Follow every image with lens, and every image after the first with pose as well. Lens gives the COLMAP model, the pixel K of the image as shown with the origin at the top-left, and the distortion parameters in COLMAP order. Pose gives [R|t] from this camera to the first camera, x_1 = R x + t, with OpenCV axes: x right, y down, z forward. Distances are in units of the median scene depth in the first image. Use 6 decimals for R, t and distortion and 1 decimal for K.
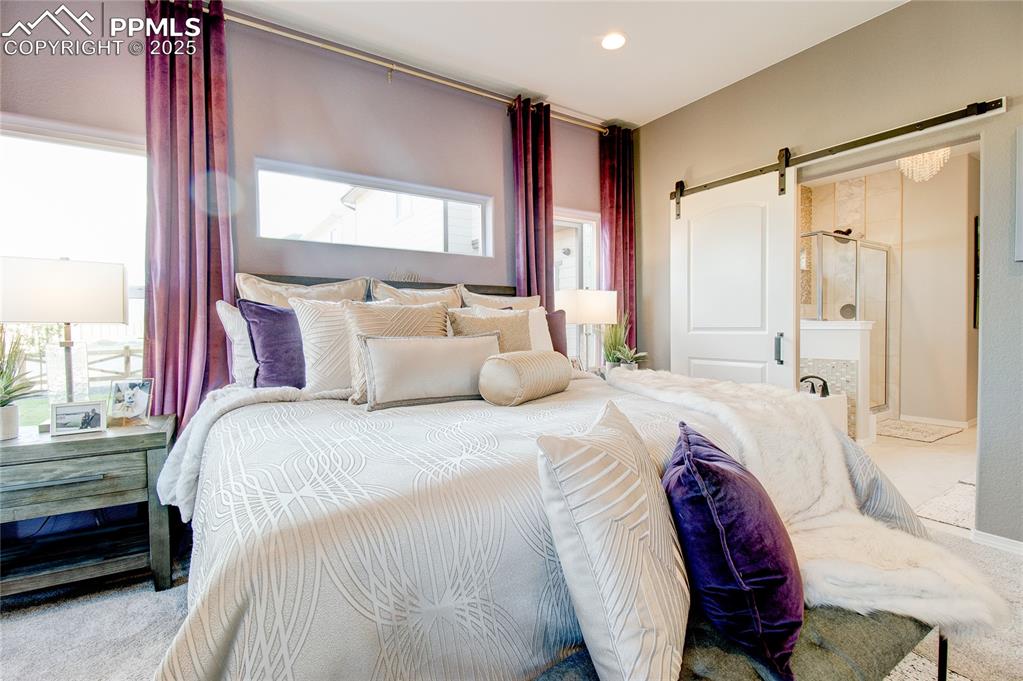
lens RADIAL K [[480.4, 0, 505.7], [0, 480.4, 340.2], [0, 0, 1]] dist [0.016099, -0.008625]
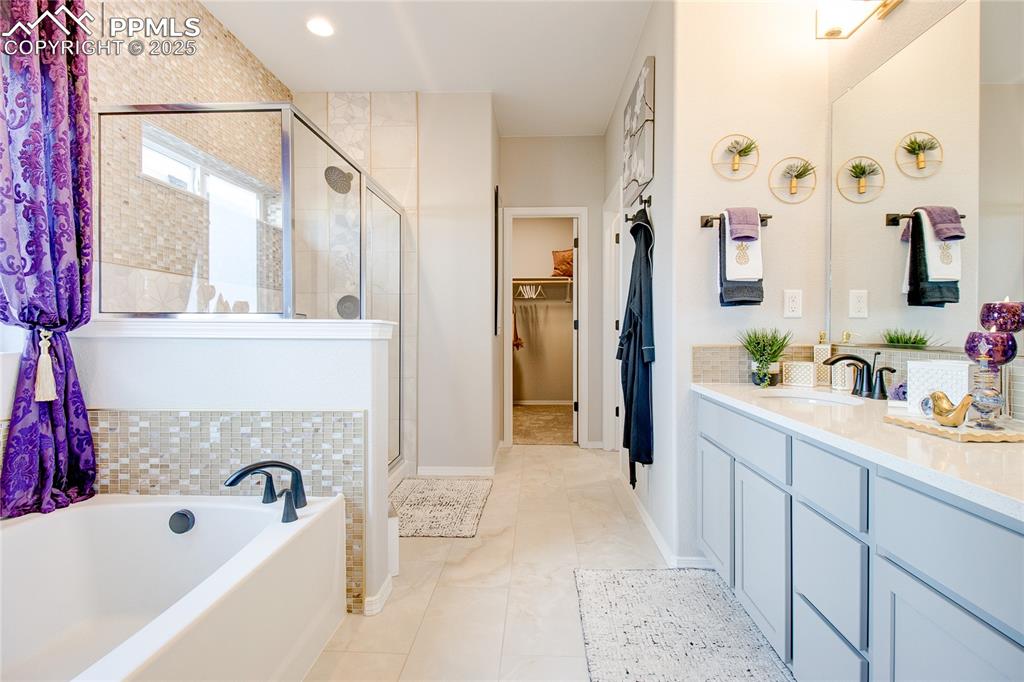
lens RADIAL K [[480.9, 0, 516.6], [0, 480.9, 333.1], [0, 0, 1]] dist [0.016099, -0.008625]
pose [[0.584575, 0.007981, 0.811300, 0.366286], [0.012542, 0.999743, -0.018872, -0.014579], [-0.811242, 0.021208, 0.584325, 0.511072]]
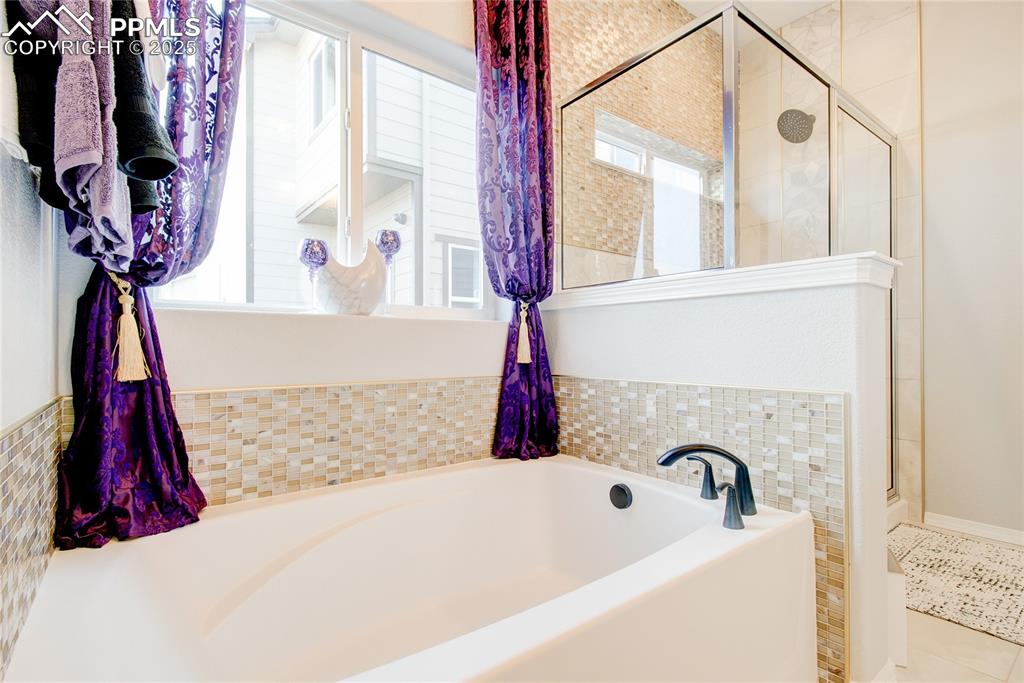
lens RADIAL K [[480.9, 0, 514.4], [0, 480.9, 343.4], [0, 0, 1]] dist [0.016099, -0.008625]
pose [[0.997485, 0.010406, 0.070107, 0.410739], [-0.007793, 0.999268, -0.037449, 0.018679], [-0.070446, 0.036809, 0.996836, 0.584161]]
